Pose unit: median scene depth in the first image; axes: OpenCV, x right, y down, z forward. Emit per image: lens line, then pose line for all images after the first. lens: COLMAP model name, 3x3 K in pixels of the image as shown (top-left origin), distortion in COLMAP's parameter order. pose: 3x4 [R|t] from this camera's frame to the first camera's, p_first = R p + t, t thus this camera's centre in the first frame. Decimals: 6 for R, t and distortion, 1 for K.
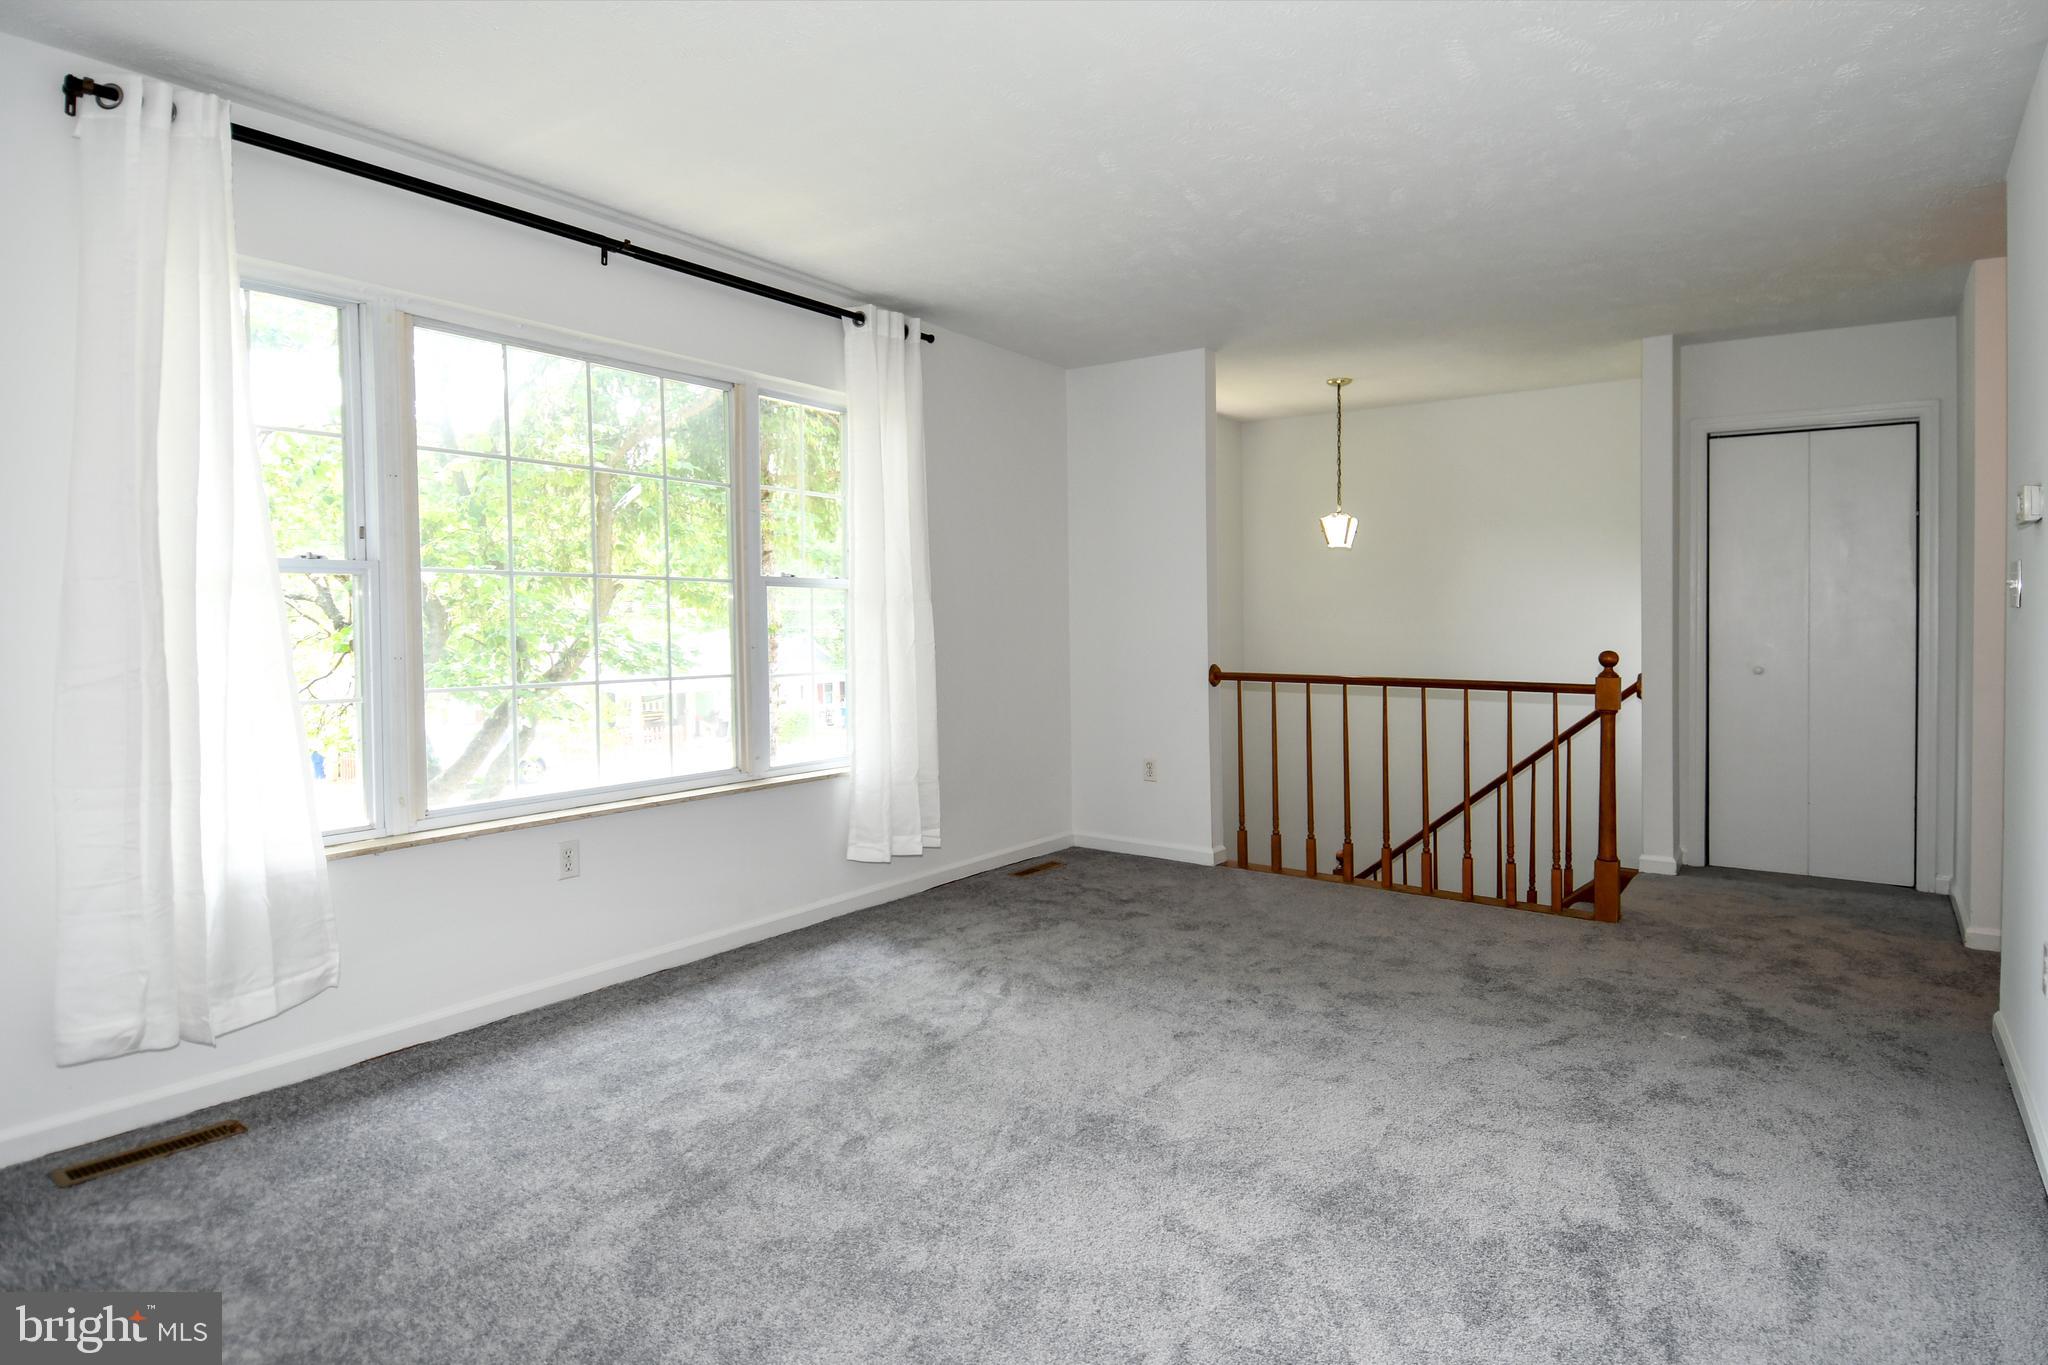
lens RADIAL K [[1083.4, 0, 1031.9], [0, 1083.4, 609.6], [0, 0, 1]] dist [0.051814, -0.051217]
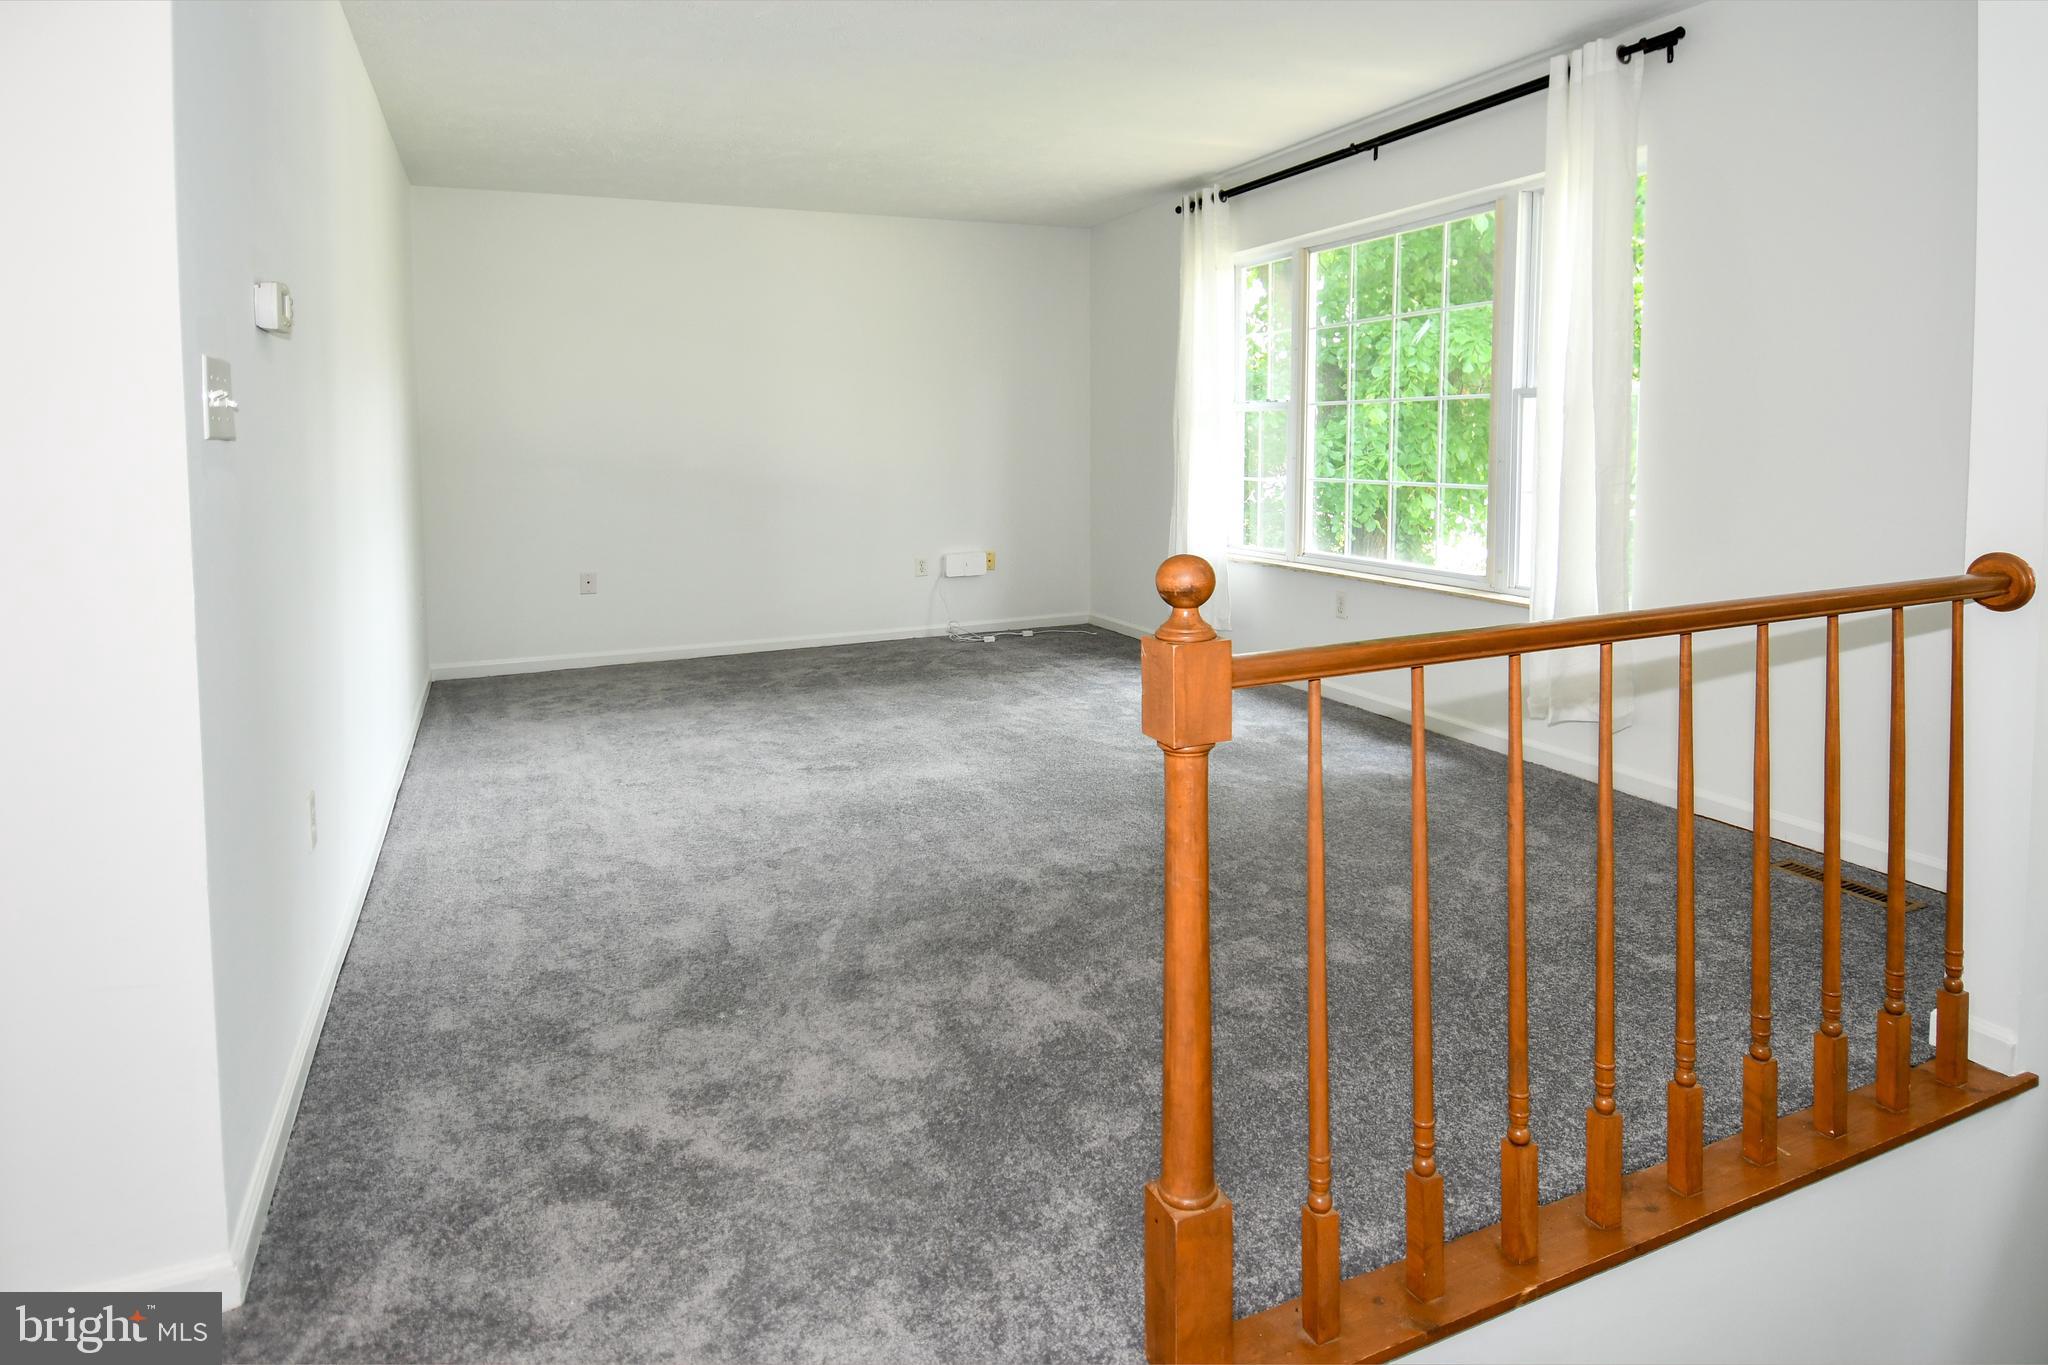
lens RADIAL K [[1083.4, 0, 1031.9], [0, 1083.4, 609.6], [0, 0, 1]] dist [0.051814, -0.051217]
pose [[-0.469246, 0.133562, -0.872908, 0.847068], [0.000079, 0.988502, 0.151206, 0.013146], [0.883067, 0.070883, -0.463862, 1.077673]]
